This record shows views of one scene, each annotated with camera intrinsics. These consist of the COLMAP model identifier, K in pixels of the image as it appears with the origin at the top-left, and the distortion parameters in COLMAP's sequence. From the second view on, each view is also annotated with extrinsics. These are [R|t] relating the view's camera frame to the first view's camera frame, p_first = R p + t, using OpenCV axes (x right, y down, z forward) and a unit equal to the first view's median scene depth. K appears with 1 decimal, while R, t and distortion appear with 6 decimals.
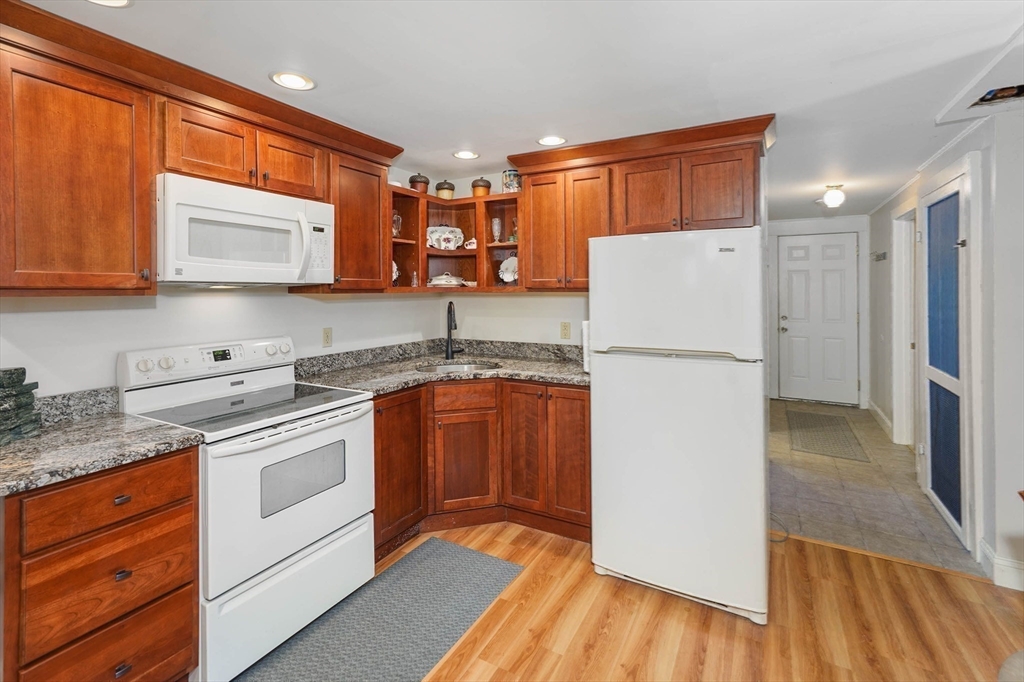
lens RADIAL K [[472.1, 0, 509.5], [0, 472.1, 287.5], [0, 0, 1]] dist [-0.000535, 0.000483]
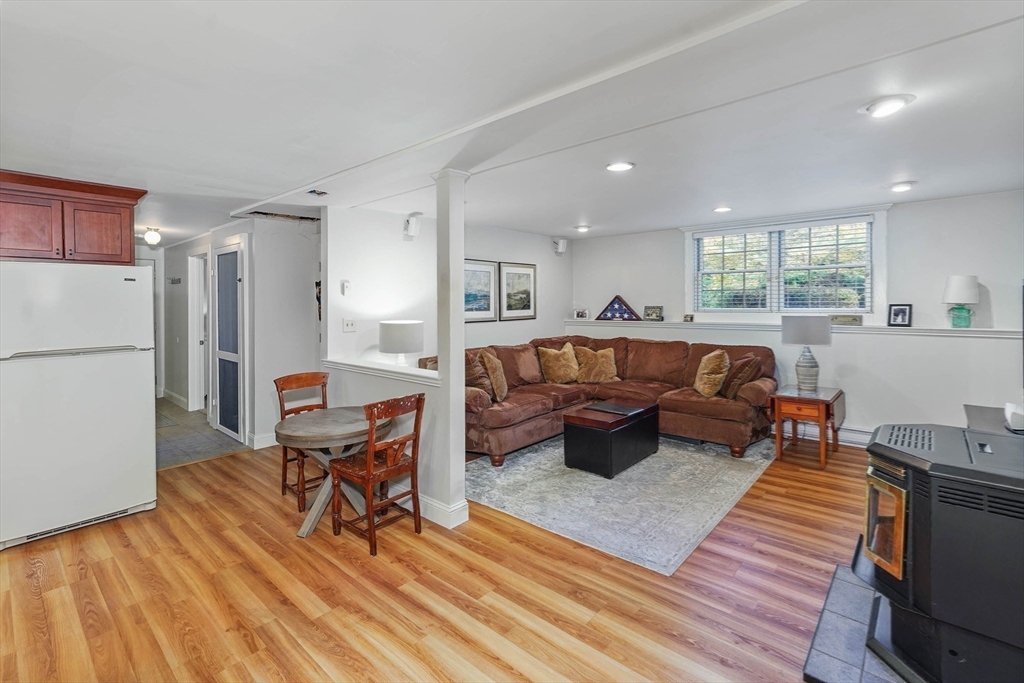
lens RADIAL K [[463.6, 0, 504.3], [0, 463.6, 303.2], [0, 0, 1]] dist [0.003026, 0.000164]
pose [[0.222528, -0.001598, 0.974925, -0.659249], [0.001981, 0.999997, 0.001187, -0.001948], [-0.974924, 0.001668, 0.222530, -0.475408]]
